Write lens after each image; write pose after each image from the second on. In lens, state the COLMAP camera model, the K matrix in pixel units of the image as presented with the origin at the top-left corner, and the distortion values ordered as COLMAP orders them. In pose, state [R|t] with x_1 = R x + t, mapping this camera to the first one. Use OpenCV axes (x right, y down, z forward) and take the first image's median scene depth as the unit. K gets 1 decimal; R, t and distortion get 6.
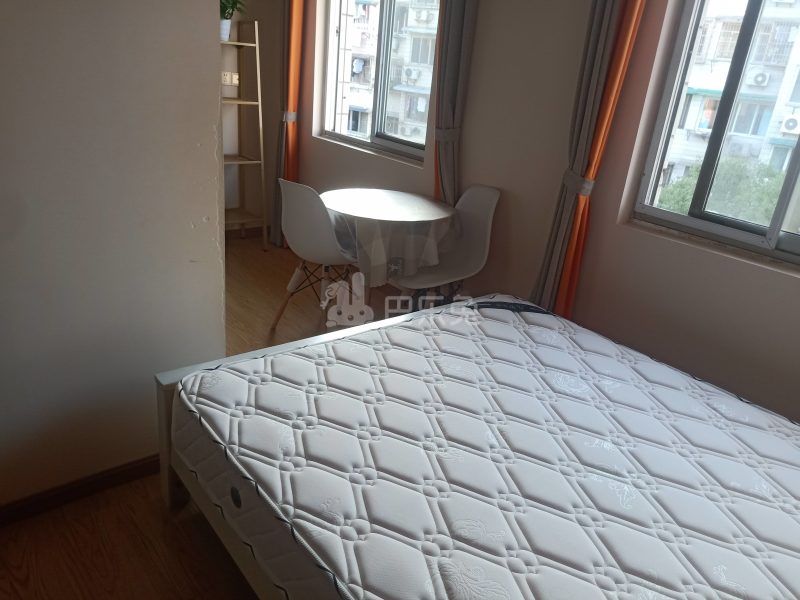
lens RADIAL K [[608.9, 0, 400.1], [0, 608.9, 301.0], [0, 0, 1]] dist [0.014471, -0.001817]
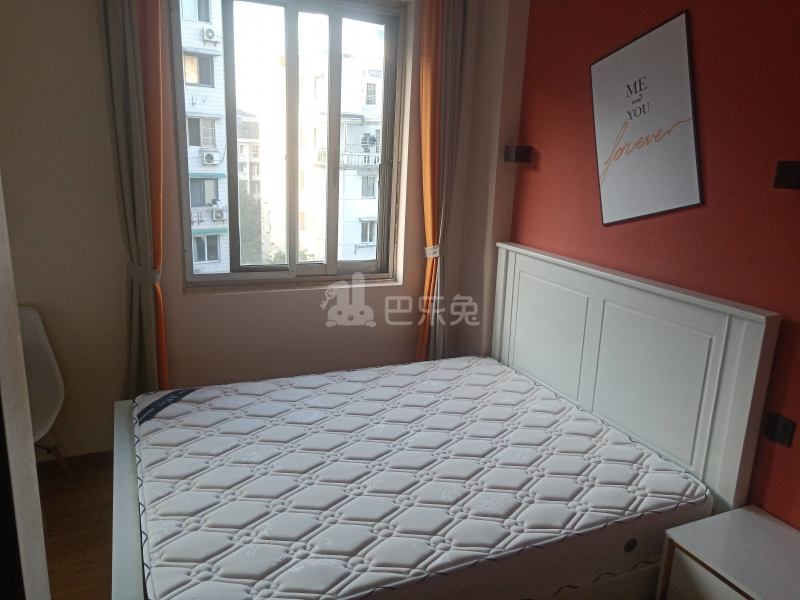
lens RADIAL K [[608.9, 0, 399.6], [0, 608.9, 296.4], [0, 0, 1]] dist [0.014471, -0.001817]
pose [[0.267810, -0.318929, 0.909155, -0.639864], [0.342843, 0.913406, 0.219429, -0.260620], [-0.900409, 0.252932, 0.353962, 0.237070]]
